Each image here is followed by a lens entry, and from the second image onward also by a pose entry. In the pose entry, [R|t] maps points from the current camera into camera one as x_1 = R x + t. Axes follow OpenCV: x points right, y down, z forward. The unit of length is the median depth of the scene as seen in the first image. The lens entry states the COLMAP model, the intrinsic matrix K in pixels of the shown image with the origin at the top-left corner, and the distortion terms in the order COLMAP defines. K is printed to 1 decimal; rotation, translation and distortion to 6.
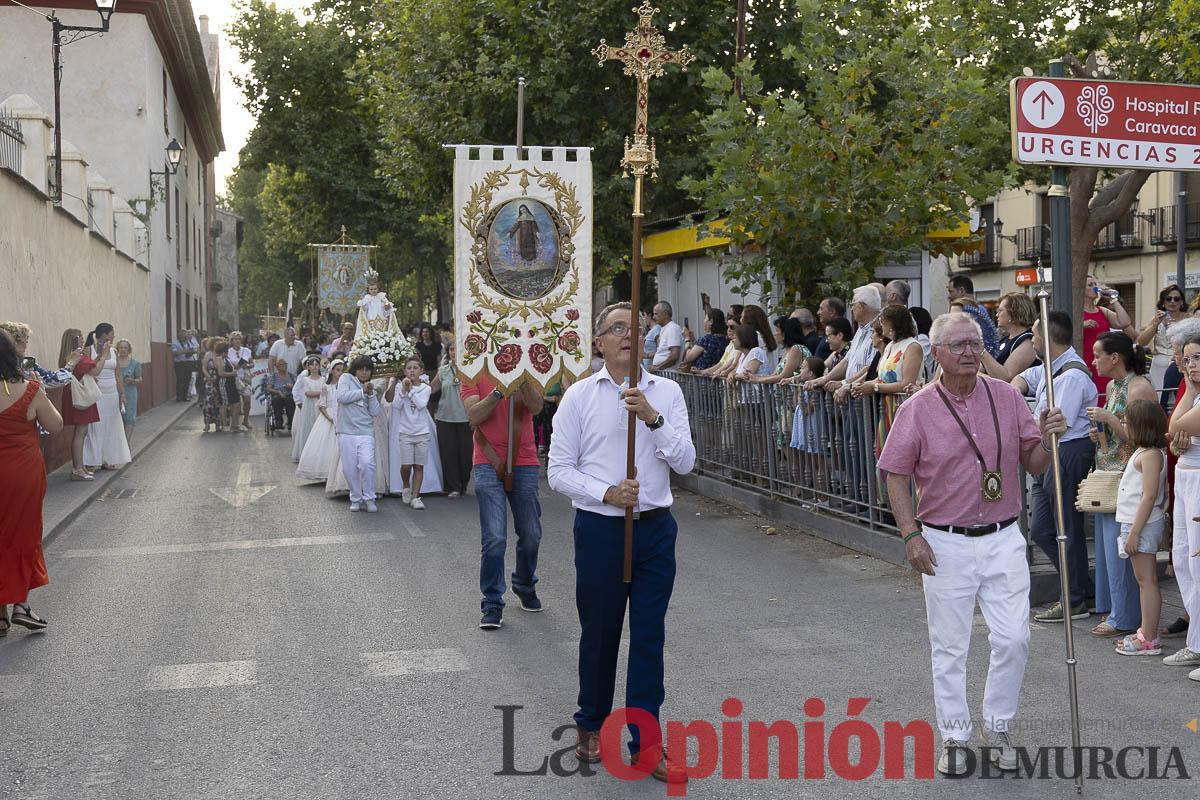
lens RADIAL K [[1216.3, 0, 692.3], [0, 1216.3, 397.0], [0, 0, 1]] dist [-0.001524, -0.010090]
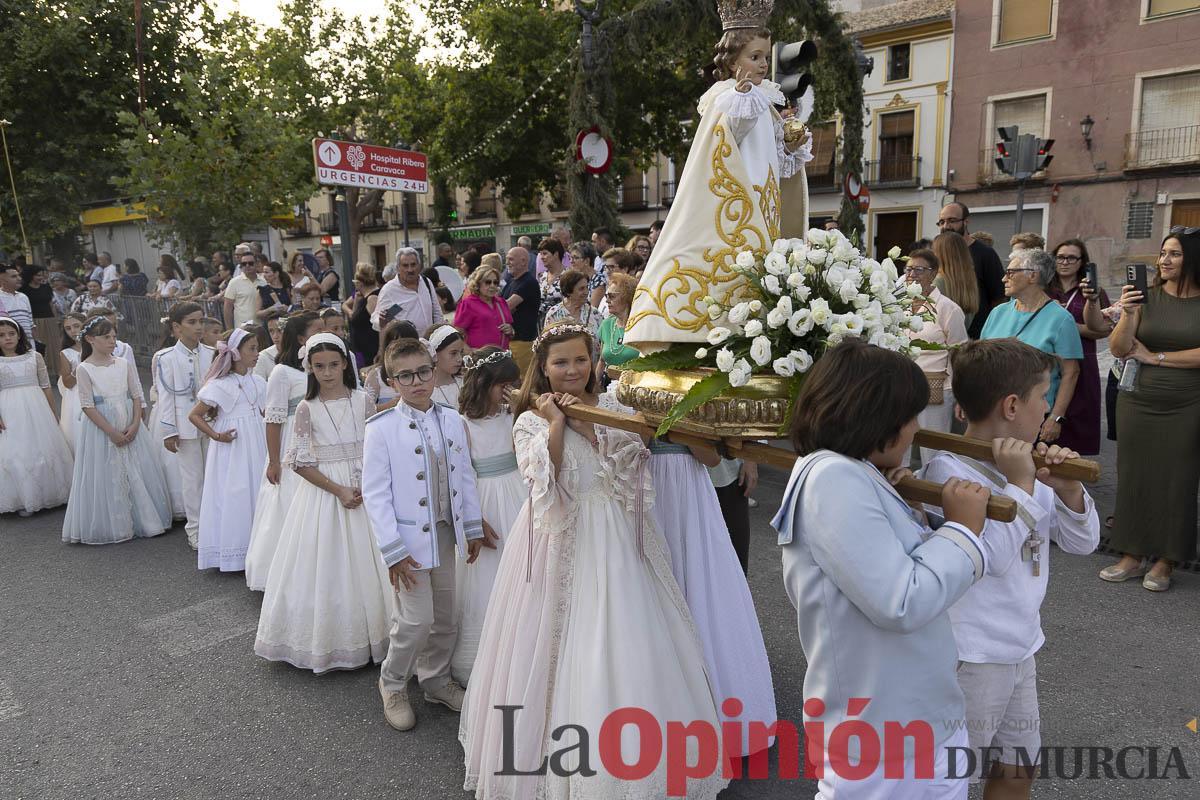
lens RADIAL K [[799.5, 0, 600.0], [0, 799.5, 400.0], [0, 0, 1]] dist [0.004744, 0.002062]
pose [[0.824114, -0.094737, 0.558446, -0.092527], [0.040708, 0.993270, 0.108428, 0.028401], [-0.564960, -0.066624, 0.822424, -0.271033]]
